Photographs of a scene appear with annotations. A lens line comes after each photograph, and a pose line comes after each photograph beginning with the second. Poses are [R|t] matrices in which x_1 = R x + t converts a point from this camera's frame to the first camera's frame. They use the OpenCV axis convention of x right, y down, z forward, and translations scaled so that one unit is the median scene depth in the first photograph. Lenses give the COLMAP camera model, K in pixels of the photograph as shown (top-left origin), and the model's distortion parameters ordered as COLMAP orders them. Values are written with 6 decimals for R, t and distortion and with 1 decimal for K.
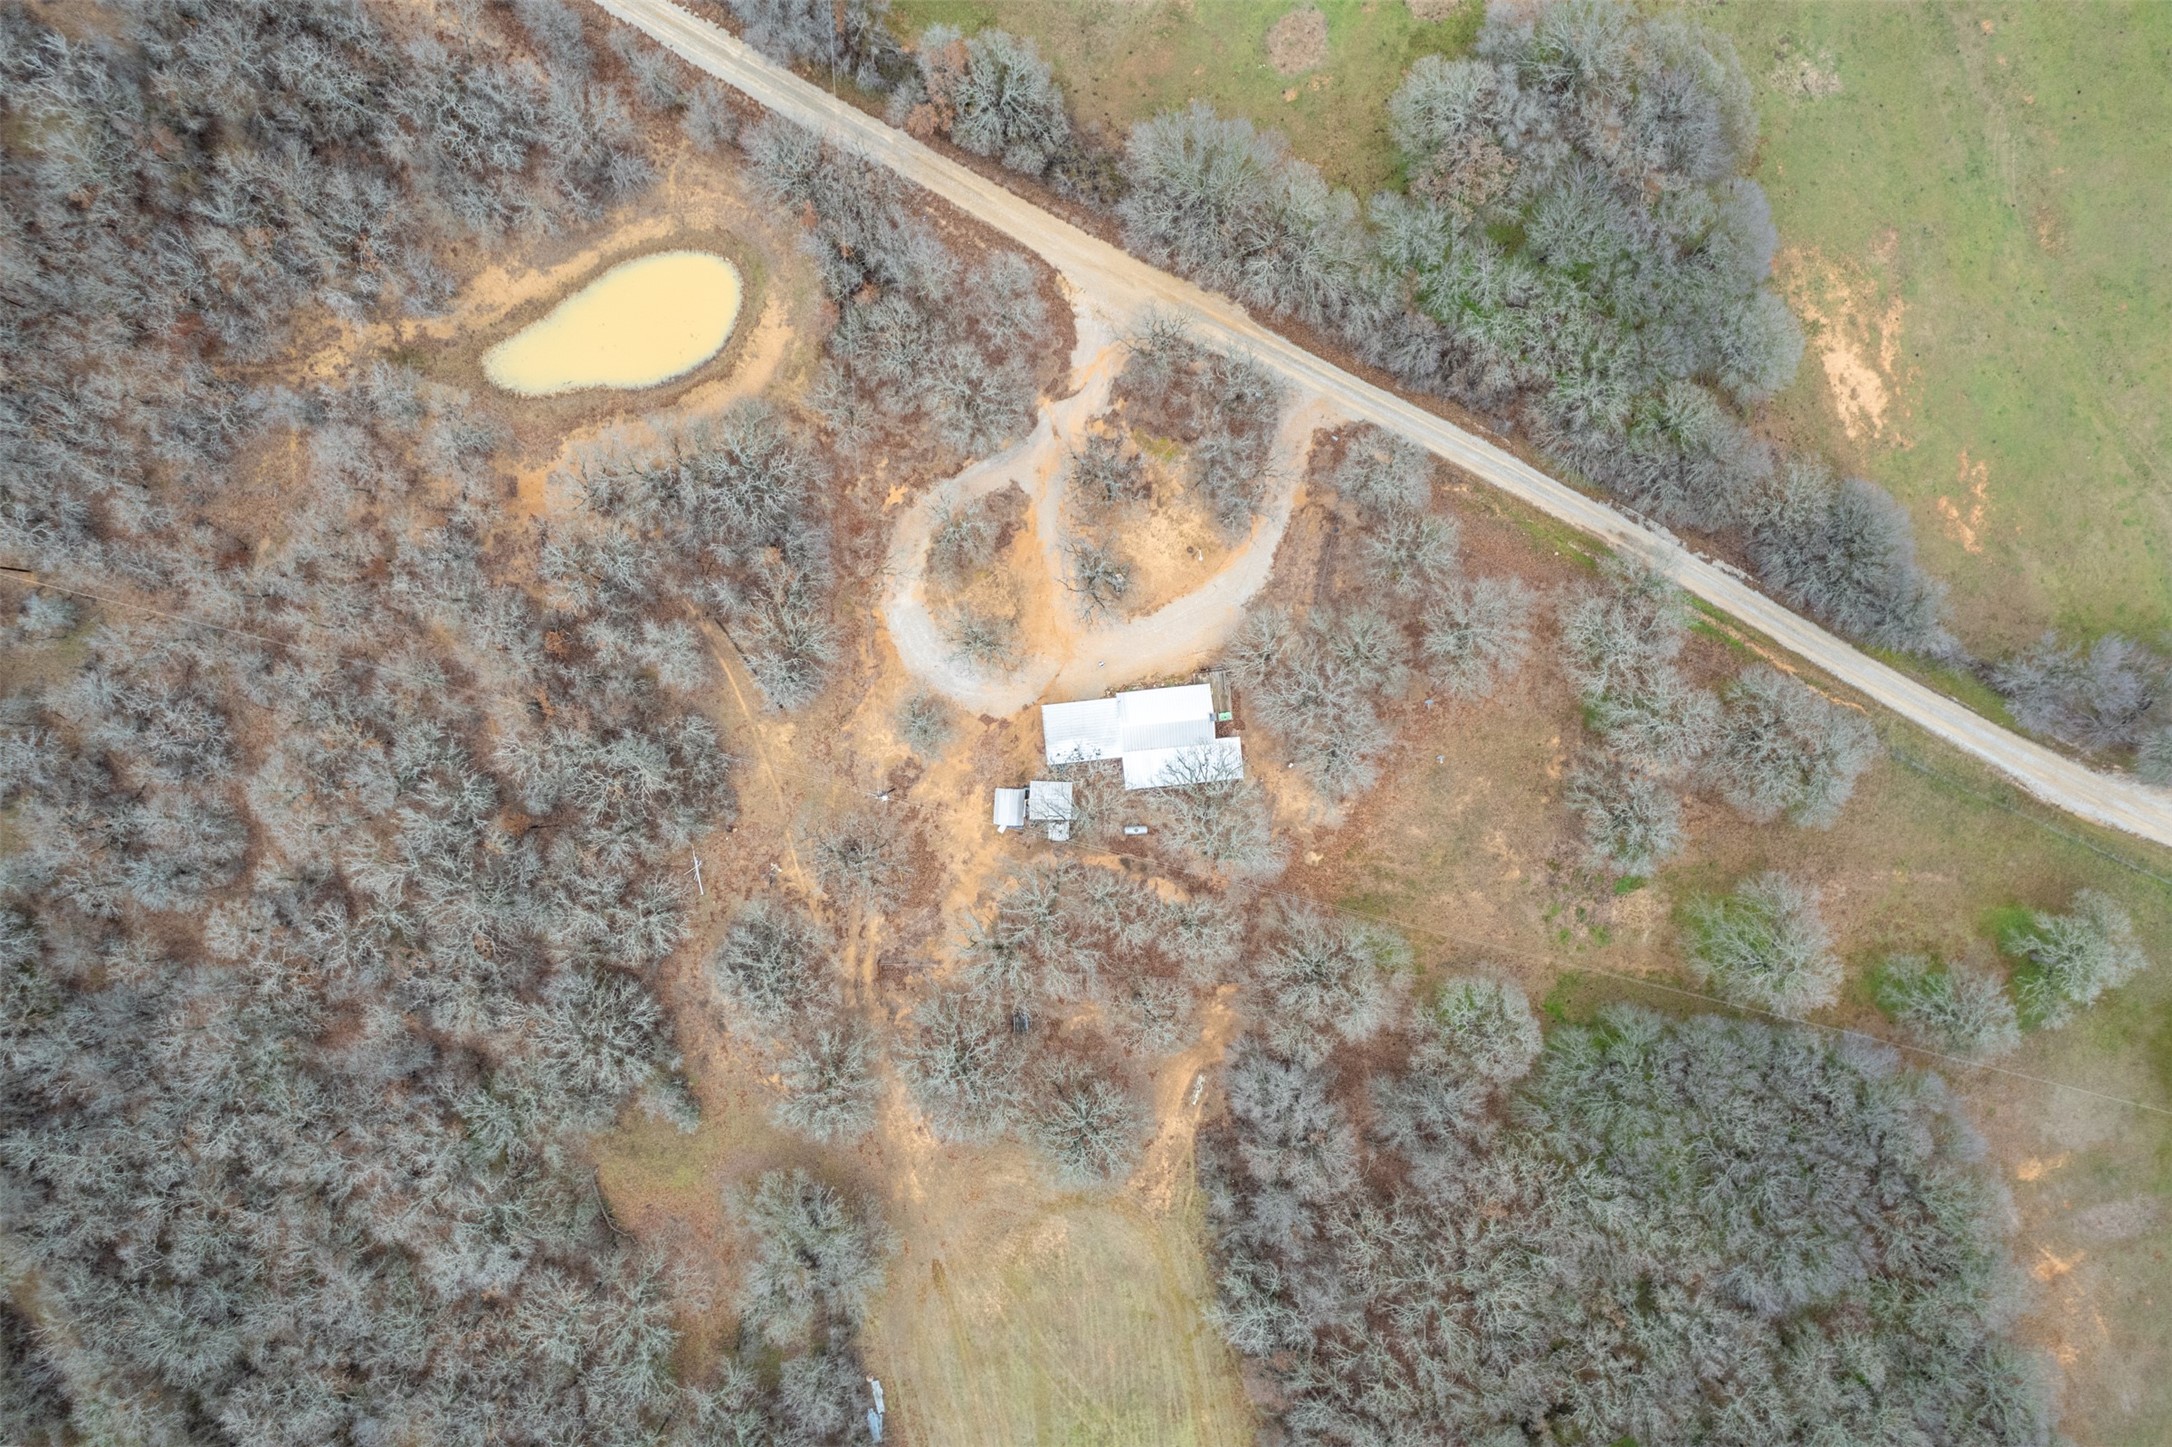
lens RADIAL K [[1388.2, 0, 1094.8], [0, 1388.2, 725.1], [0, 0, 1]] dist [-0.090489, 0.082932]
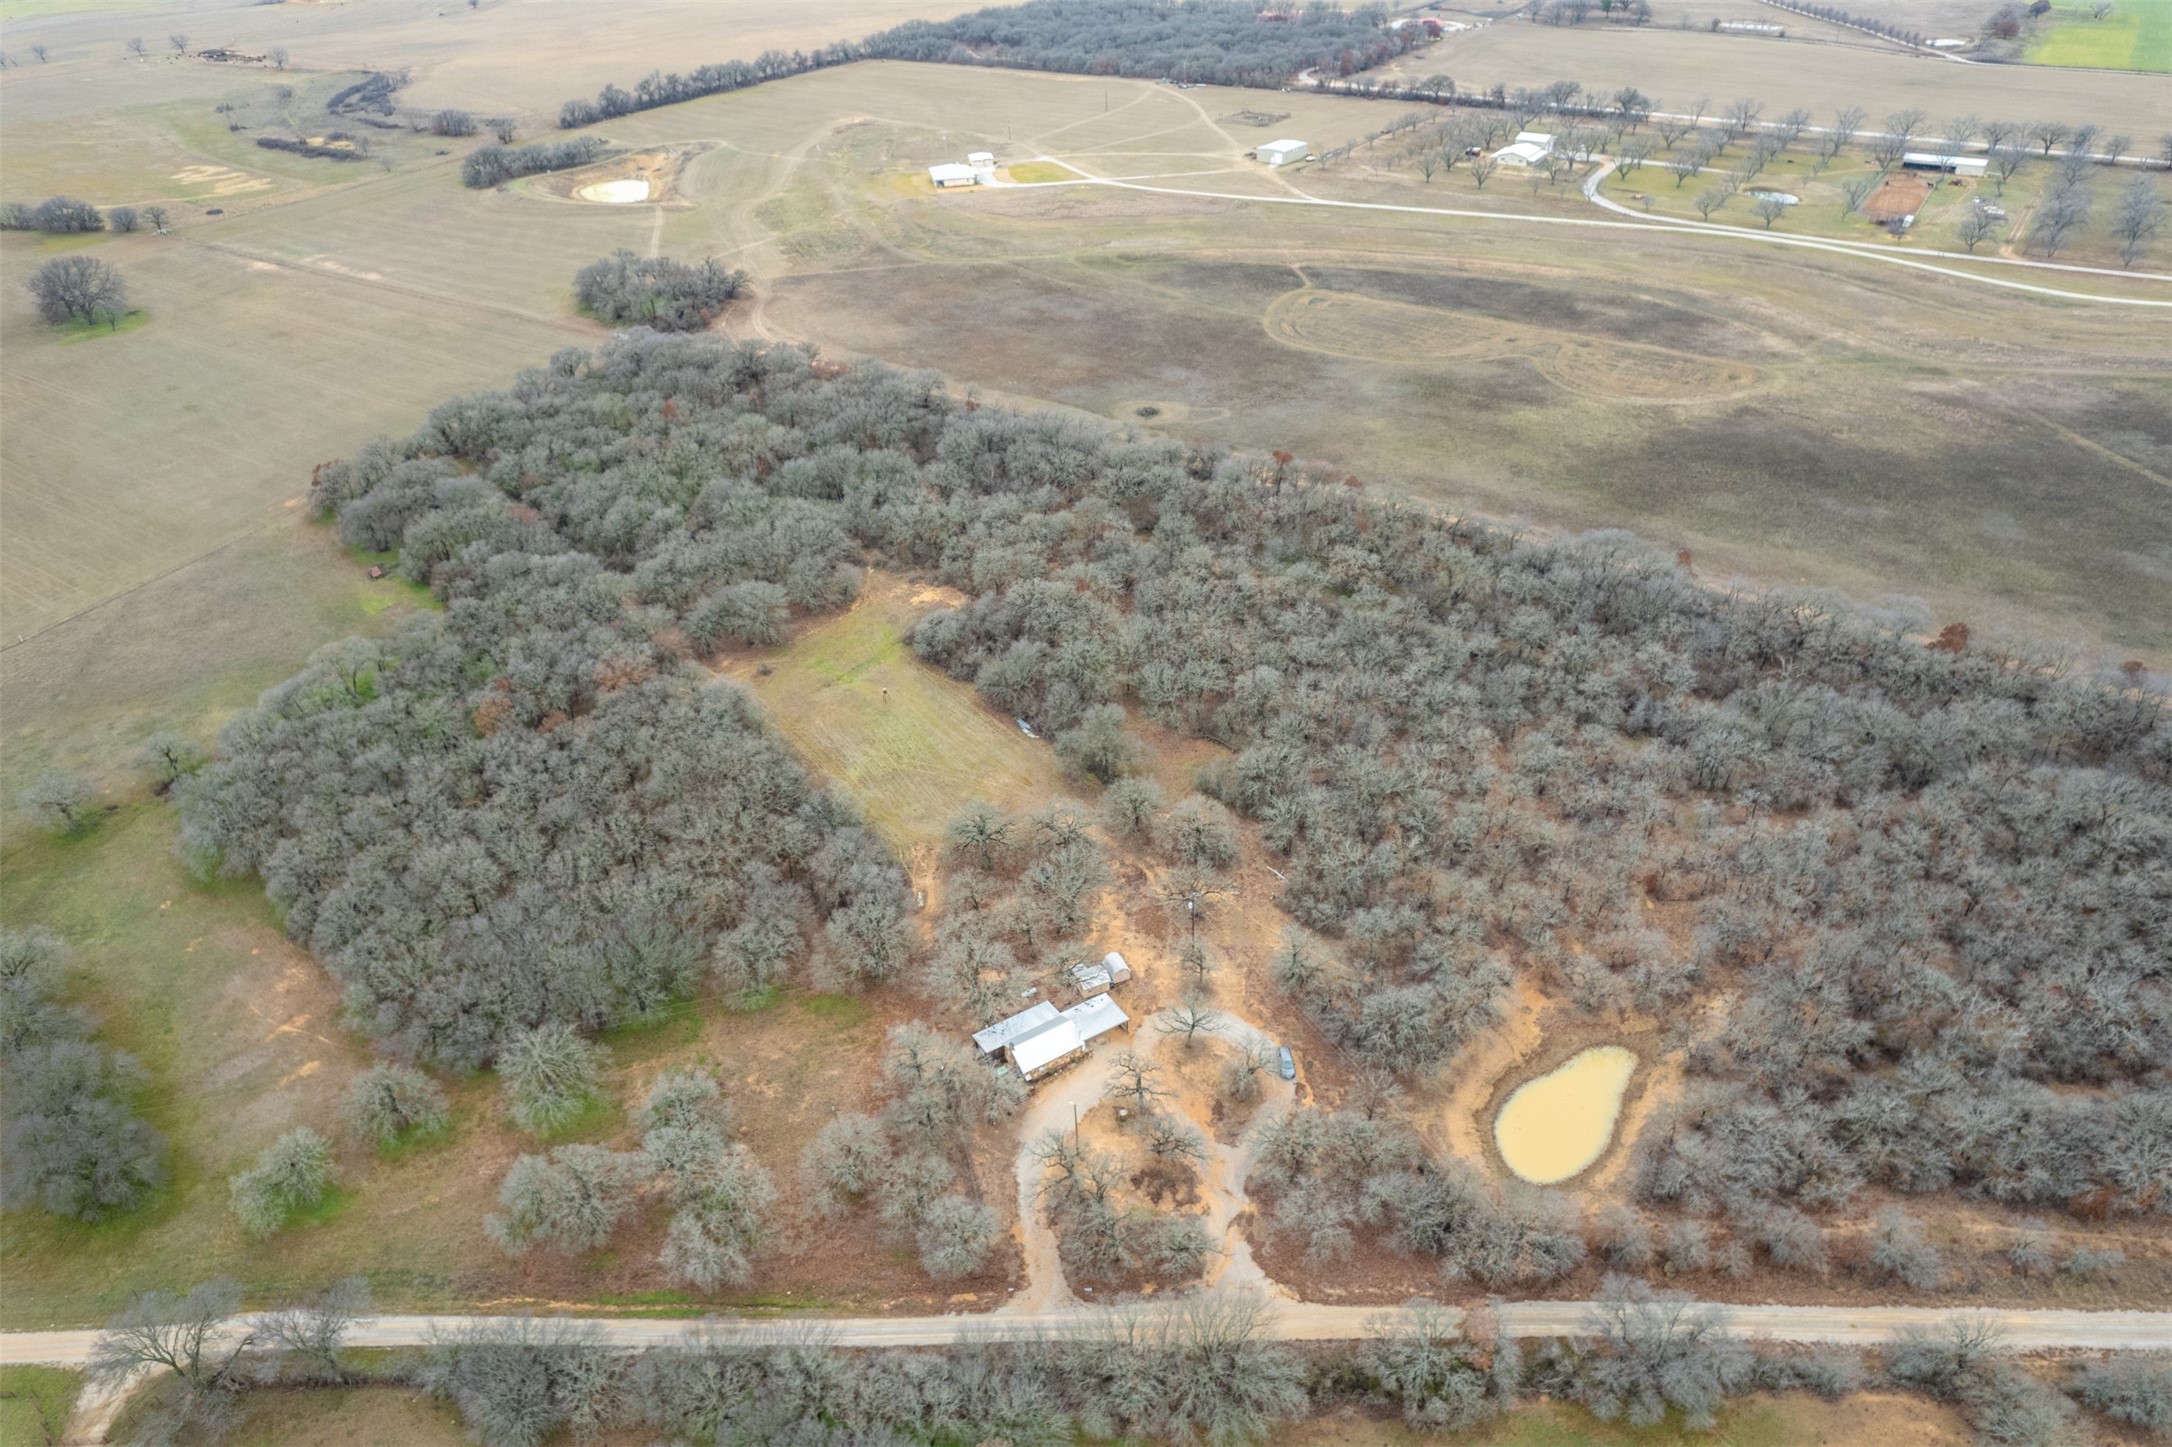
lens RADIAL K [[1388.2, 0, 1094.8], [0, 1388.2, 725.1], [0, 0, 1]] dist [-0.090489, 0.082932]
pose [[-0.893710, 0.268456, -0.359464, 0.395735], [-0.447998, -0.490938, 0.747180, -0.856925], [0.024110, 0.828801, 0.559024, -0.003429]]
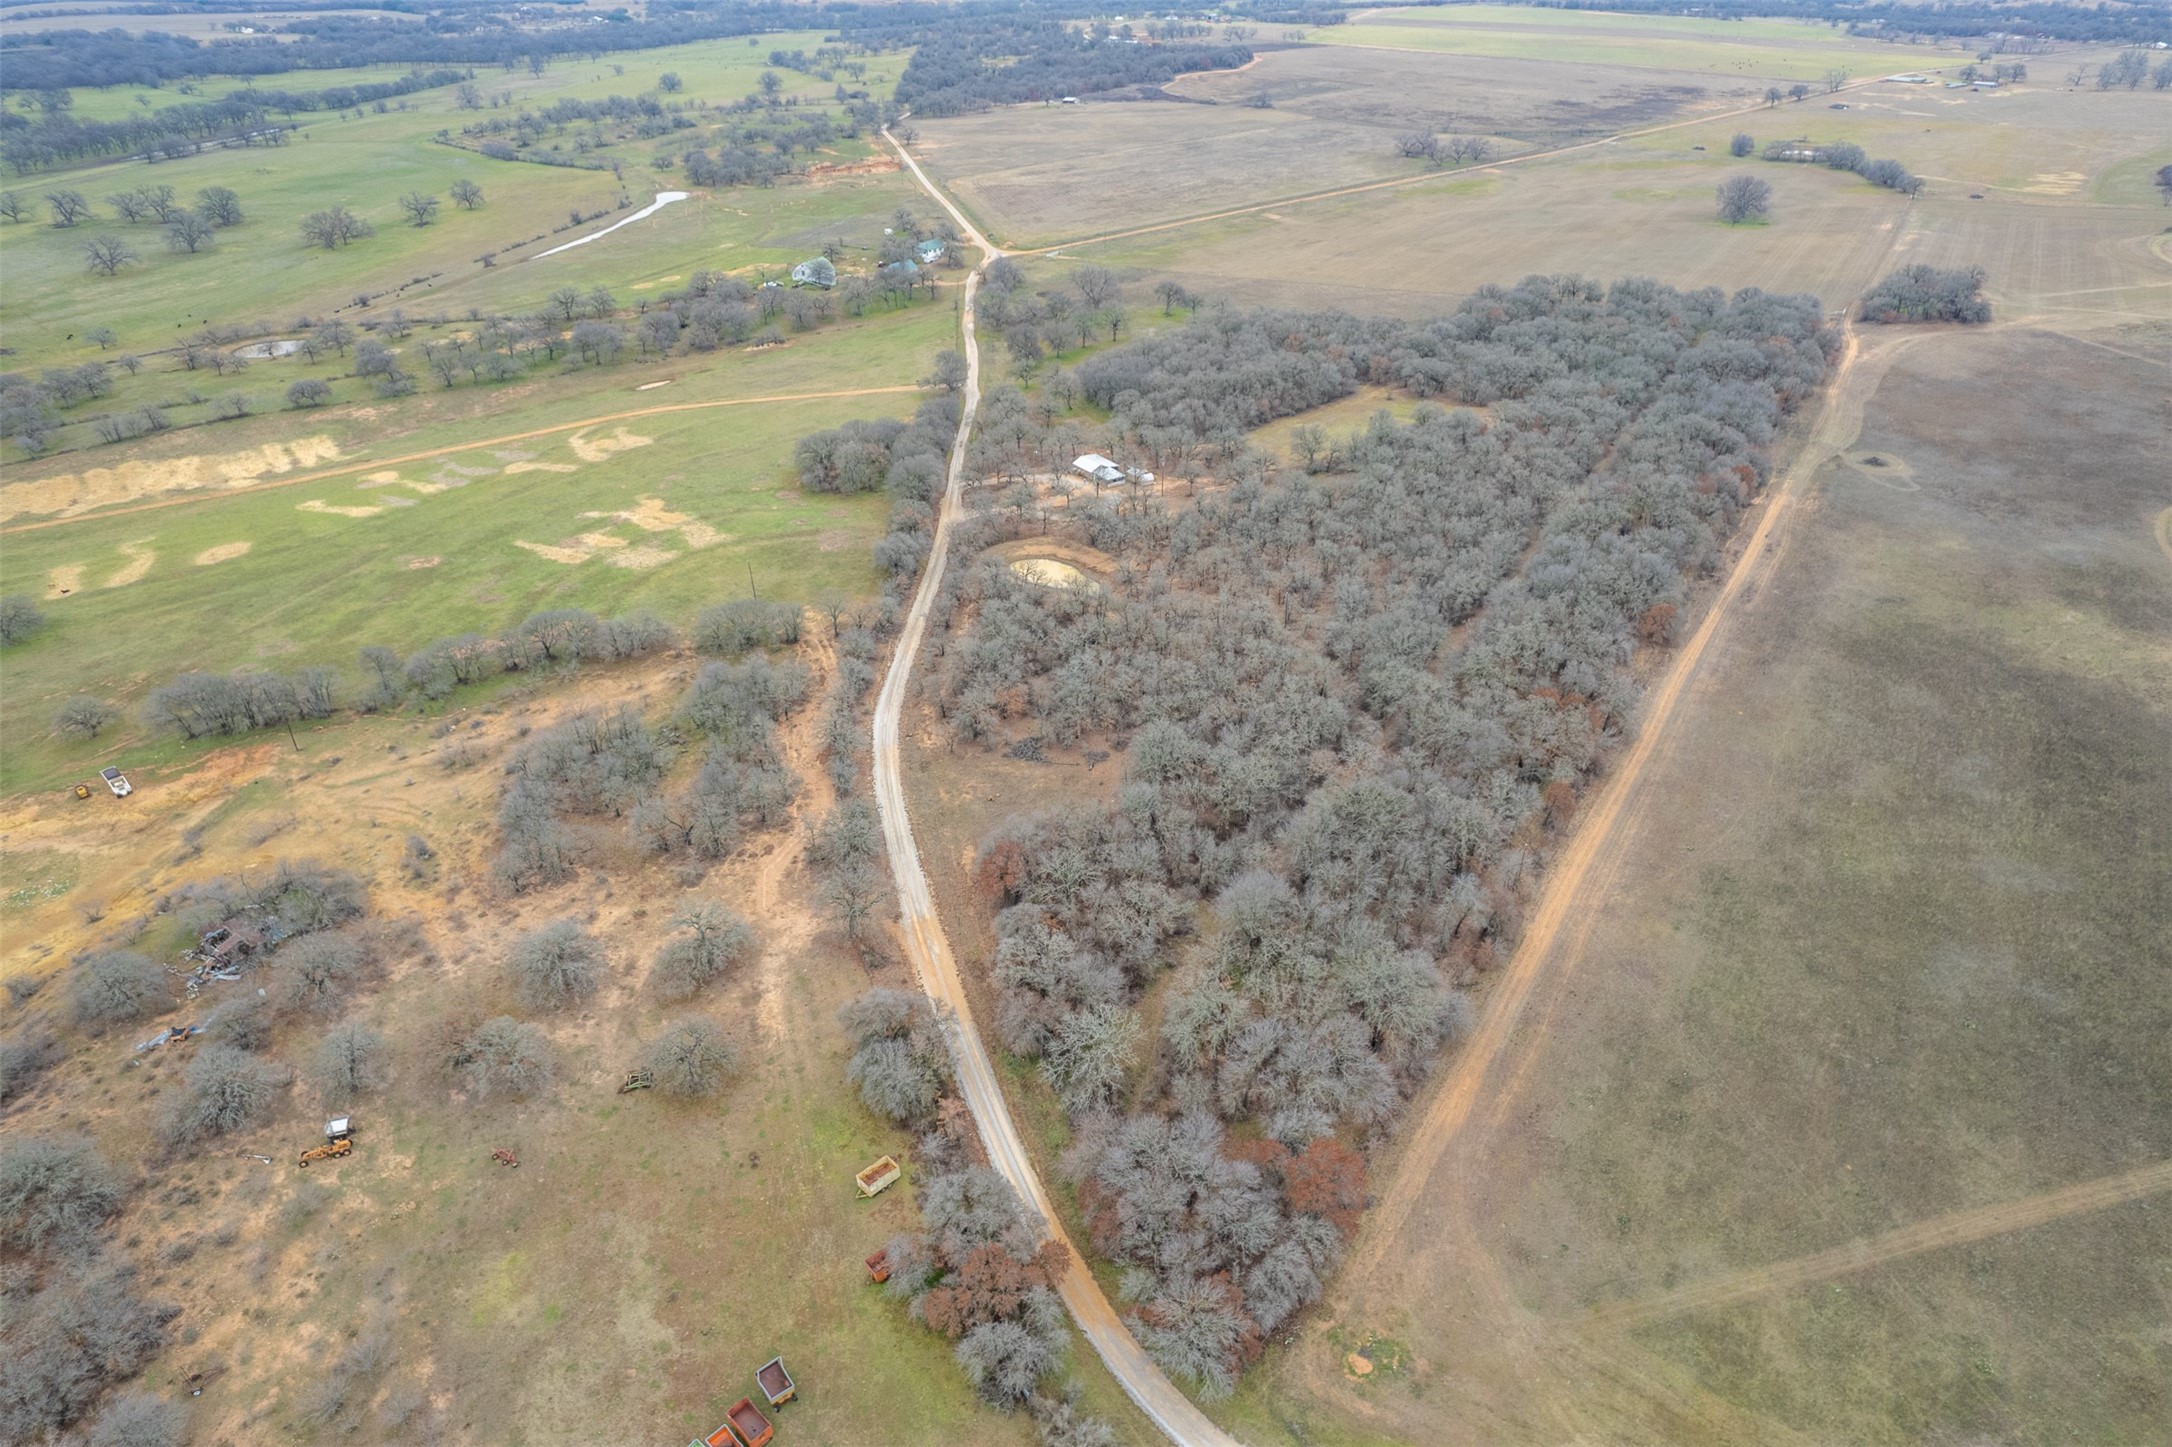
lens RADIAL K [[1394.9, 0, 1094.5], [0, 1394.9, 708.8], [0, 0, 1]] dist [-0.089190, 0.085228]
pose [[-0.480597, -0.435164, 0.761353, -2.281515], [0.876860, -0.250322, 0.410433, -1.260706], [0.011978, 0.864853, 0.501882, 0.005928]]
